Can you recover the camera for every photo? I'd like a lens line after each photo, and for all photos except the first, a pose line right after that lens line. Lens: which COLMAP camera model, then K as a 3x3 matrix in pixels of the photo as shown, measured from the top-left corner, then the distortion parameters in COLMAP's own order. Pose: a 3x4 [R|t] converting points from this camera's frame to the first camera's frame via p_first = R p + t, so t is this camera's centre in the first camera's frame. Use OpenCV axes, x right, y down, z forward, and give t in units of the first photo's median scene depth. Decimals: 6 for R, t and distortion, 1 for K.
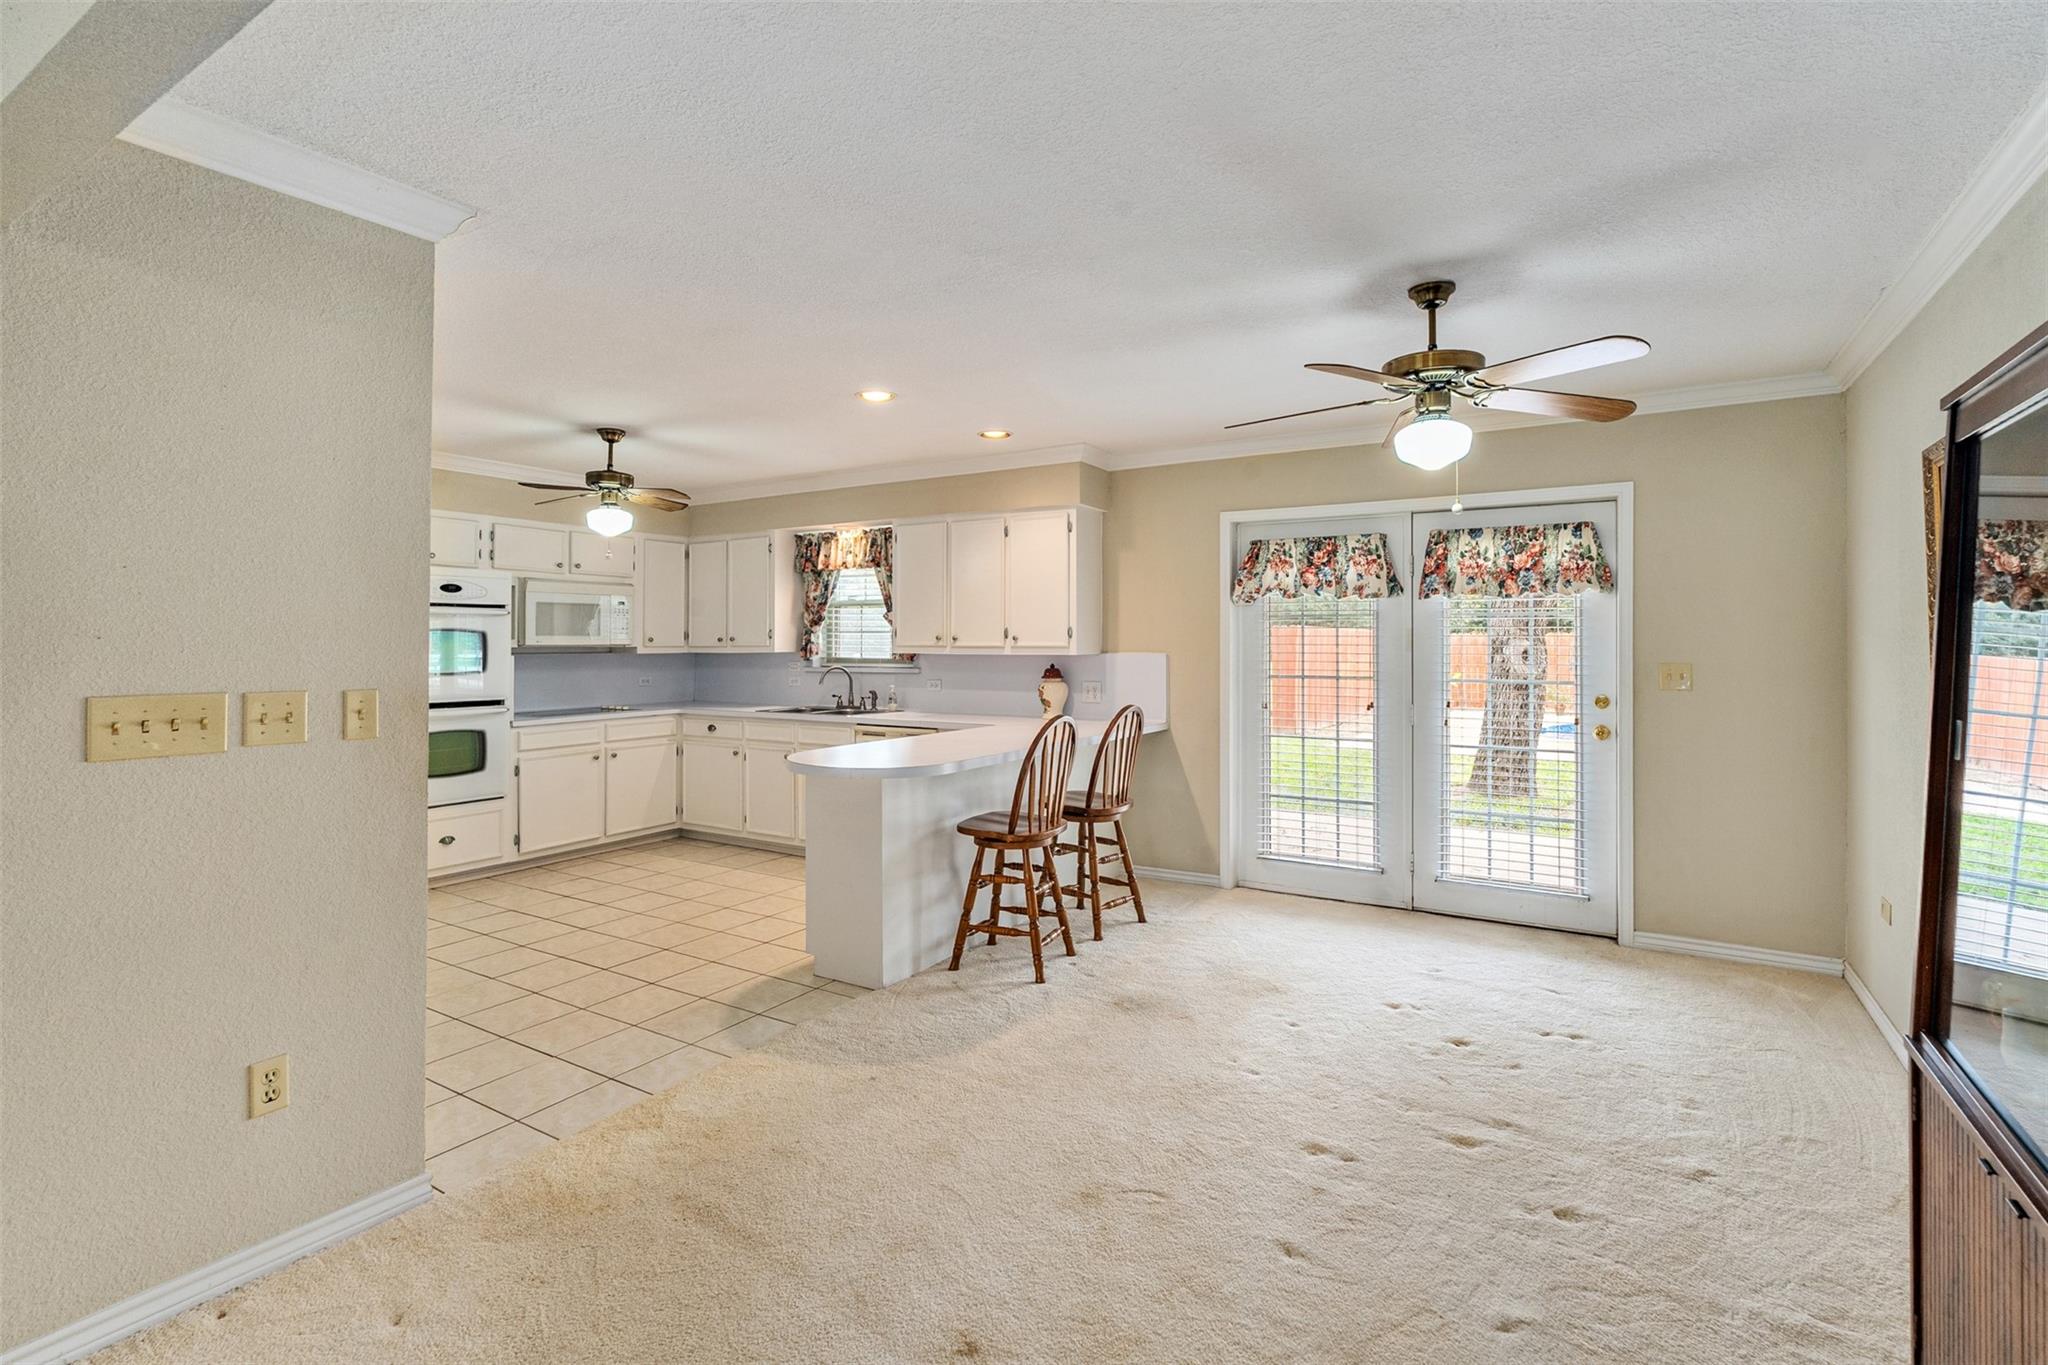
lens RADIAL K [[953.7, 0, 1025.1], [0, 953.7, 653.3], [0, 0, 1]] dist [-0.002939, 0.000436]
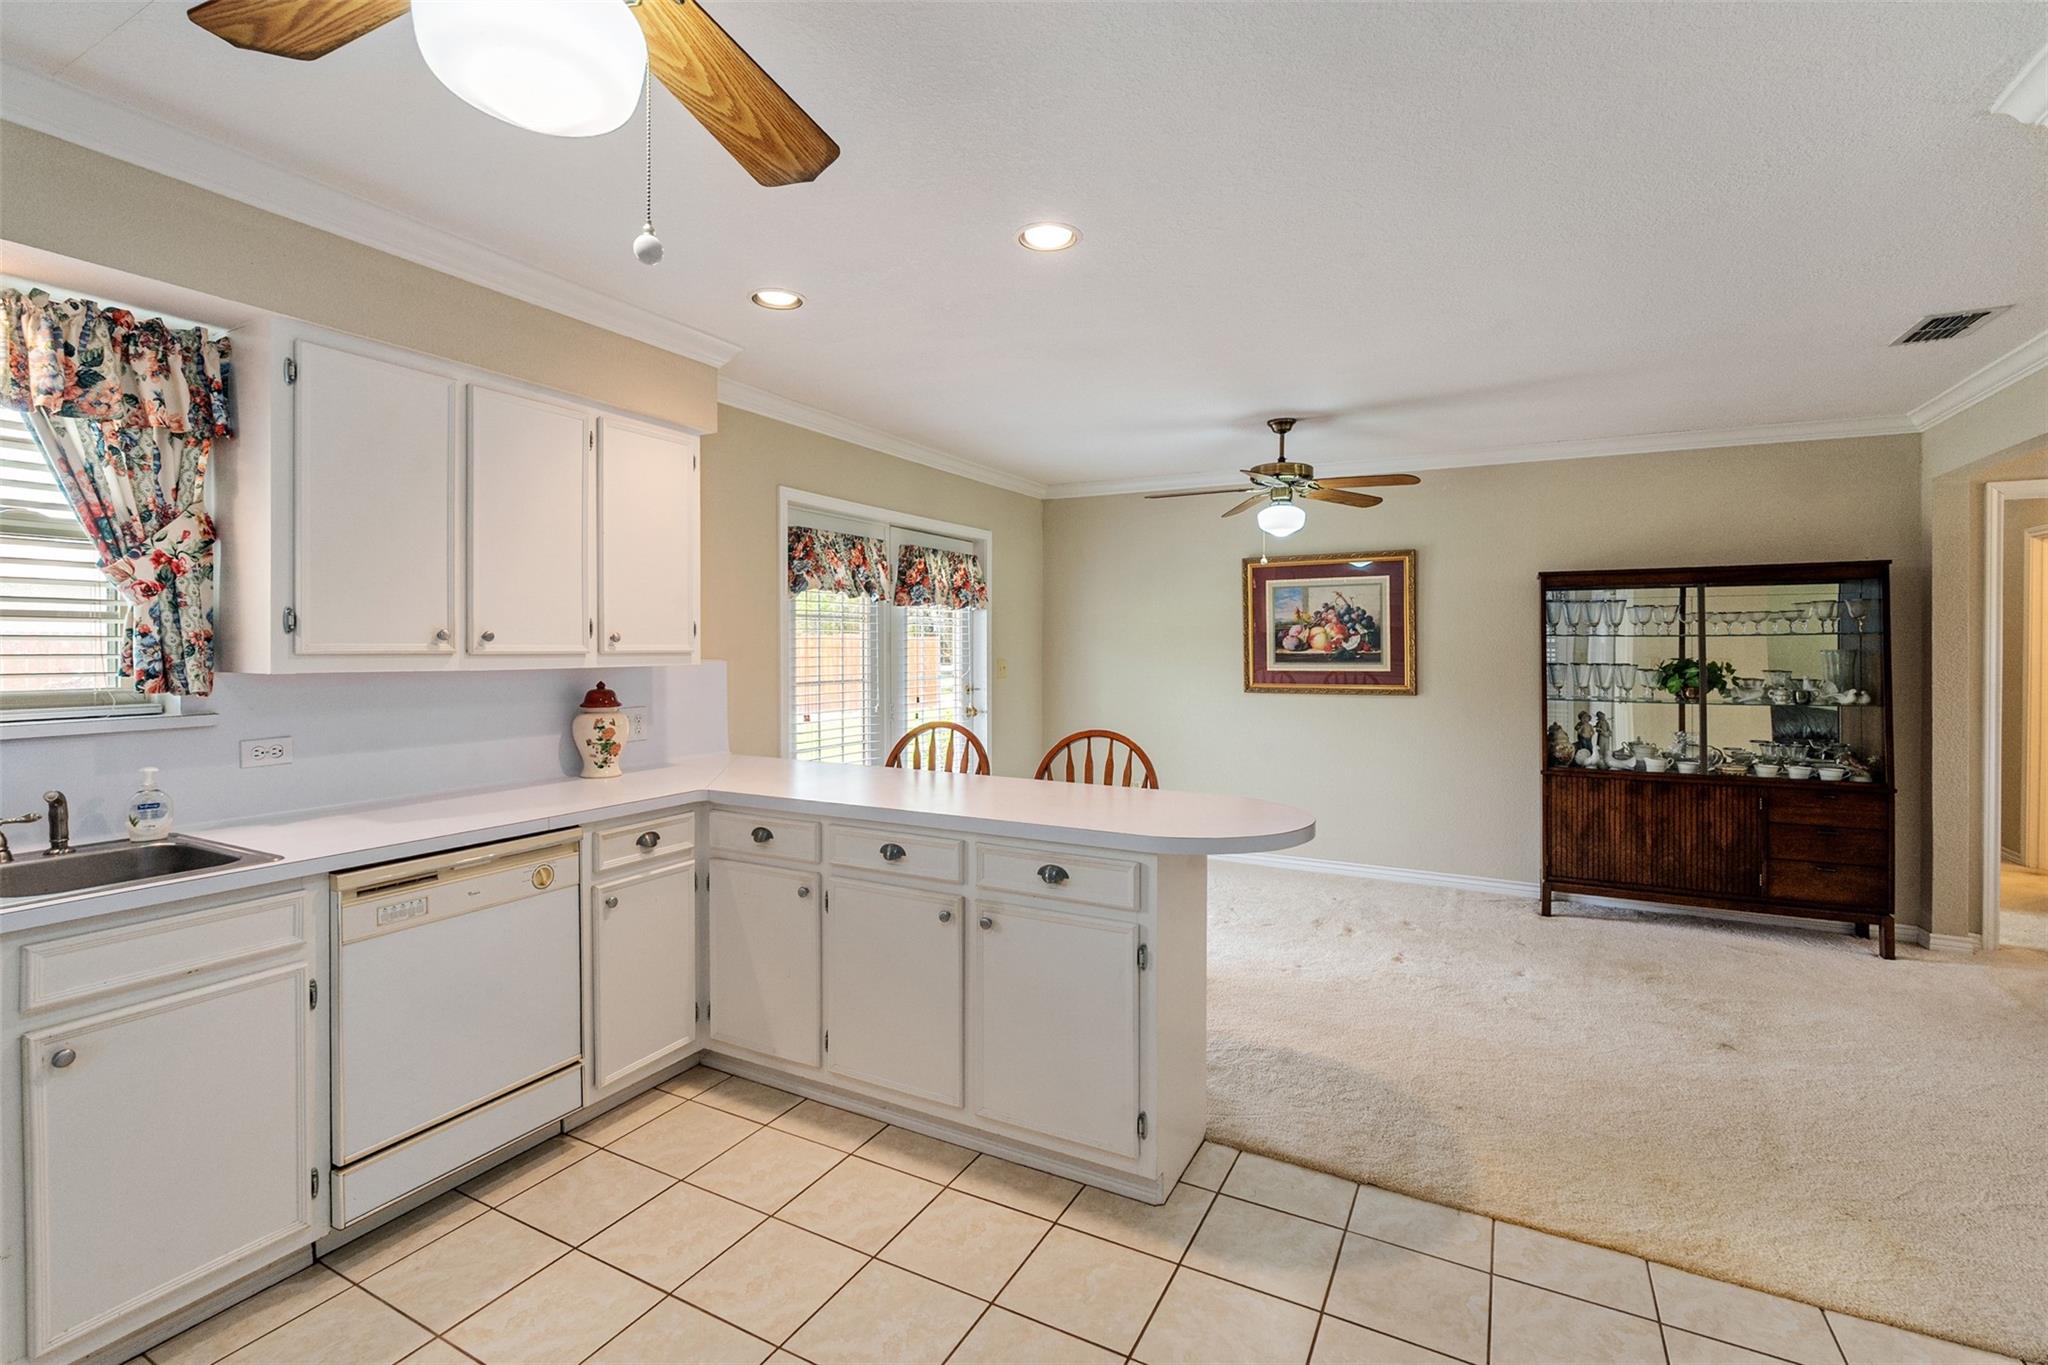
lens RADIAL K [[920.9, 0, 1014.6], [0, 920.9, 645.2], [0, 0, 1]] dist [-0.000741, -0.000153]
pose [[-0.051586, 0.002232, 0.998666, -0.592932], [0.016058, 0.999870, -0.001405, -0.007332], [-0.998539, 0.015964, -0.051615, 0.842617]]
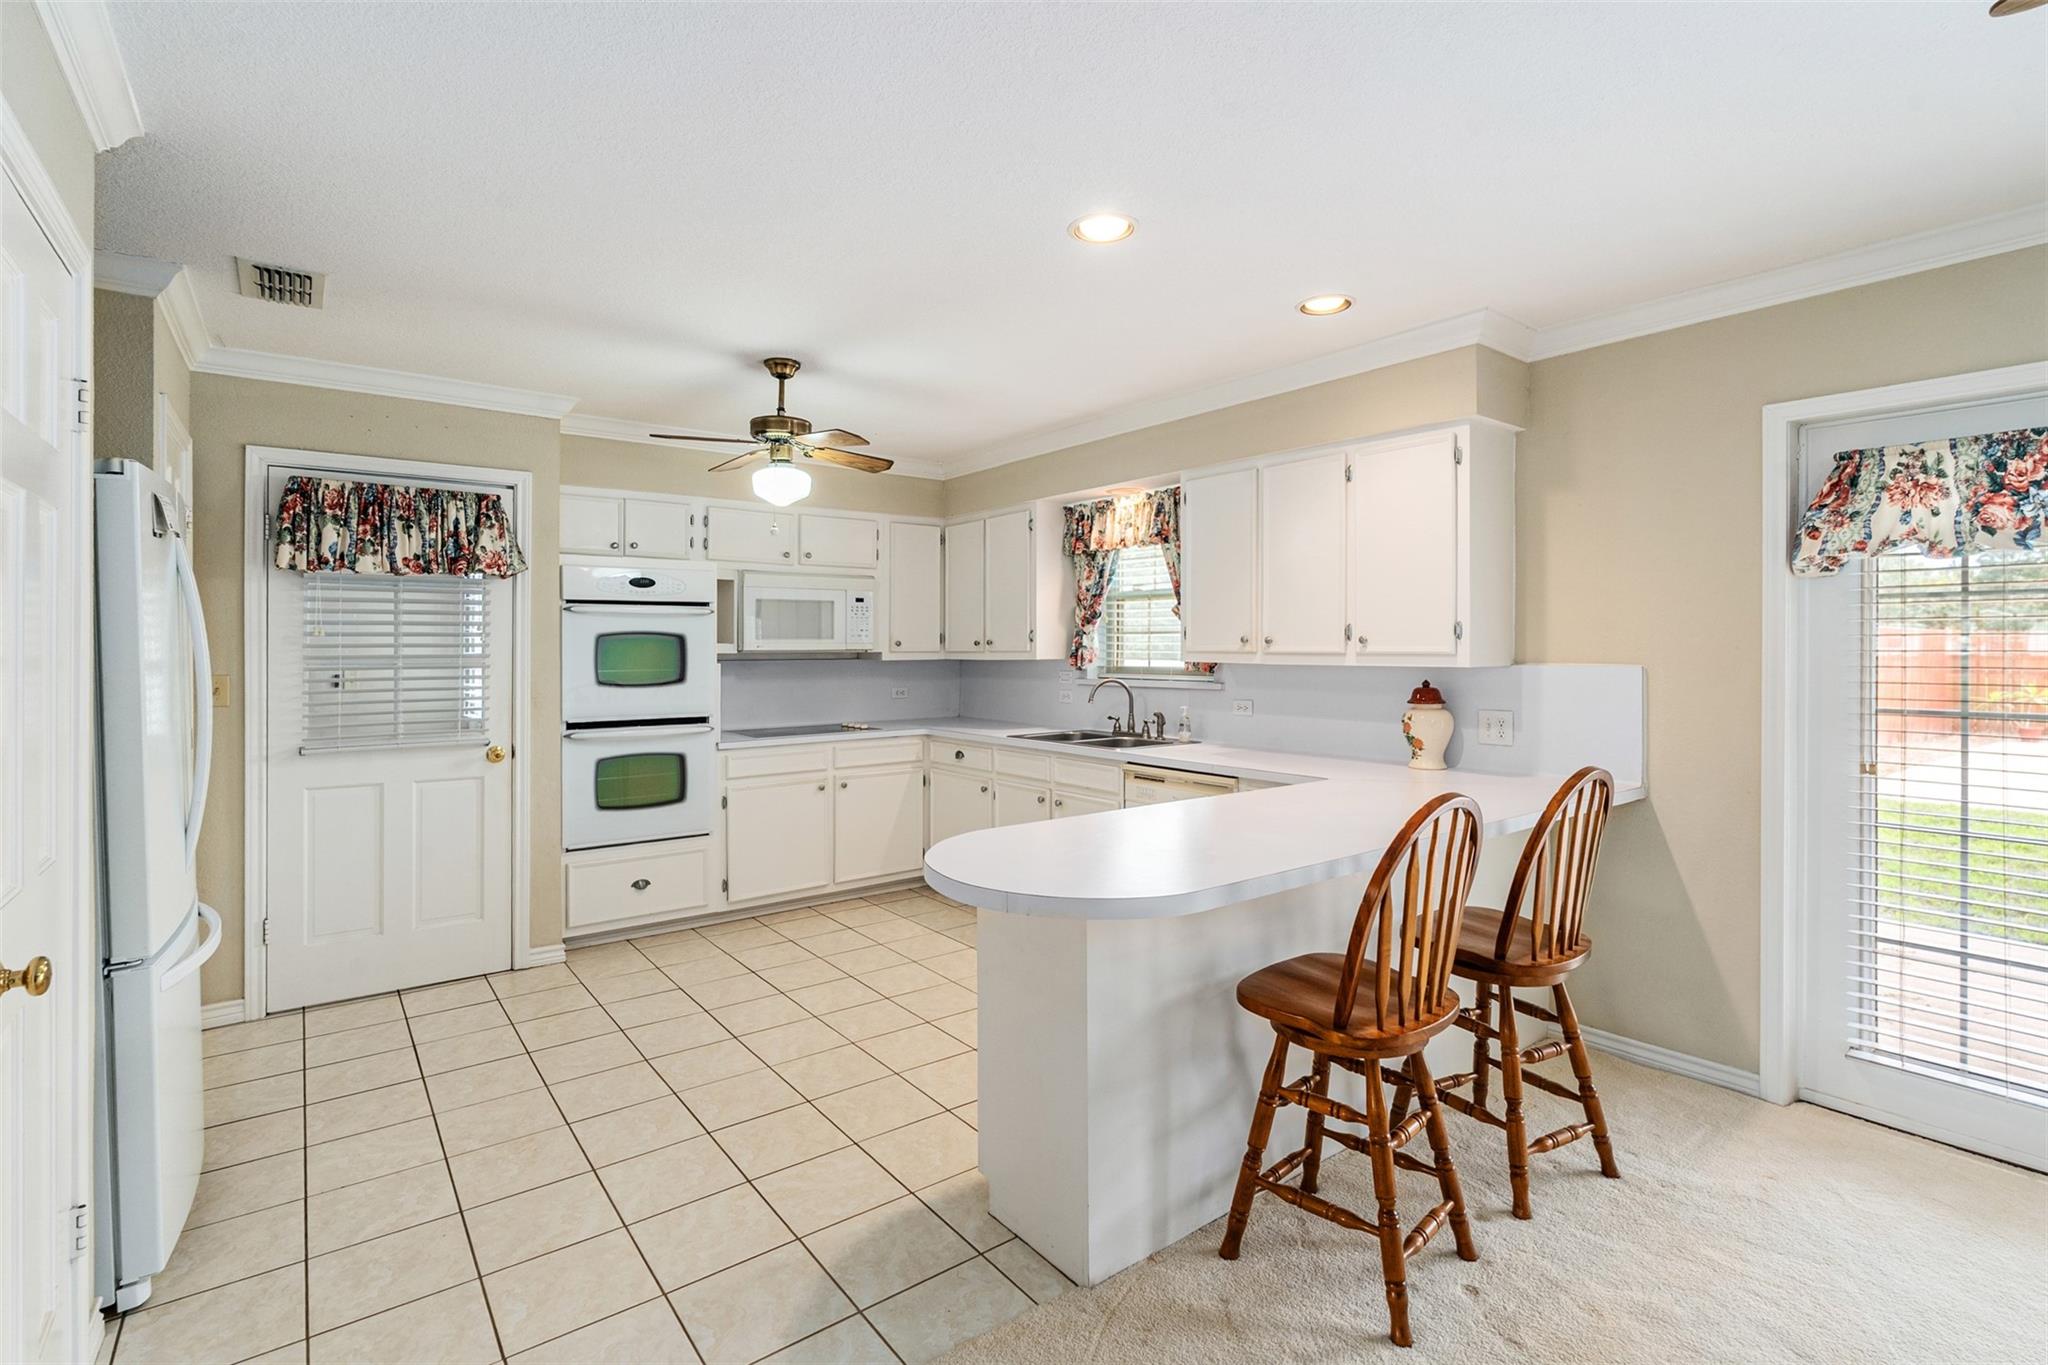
lens RADIAL K [[953.7, 0, 1025.1], [0, 953.7, 653.3], [0, 0, 1]] dist [-0.002939, 0.000436]
pose [[0.933459, 0.001292, -0.358682, 0.007729], [-0.002276, 0.999995, -0.002321, -0.005358], [0.358677, 0.002983, 0.933457, 0.346180]]
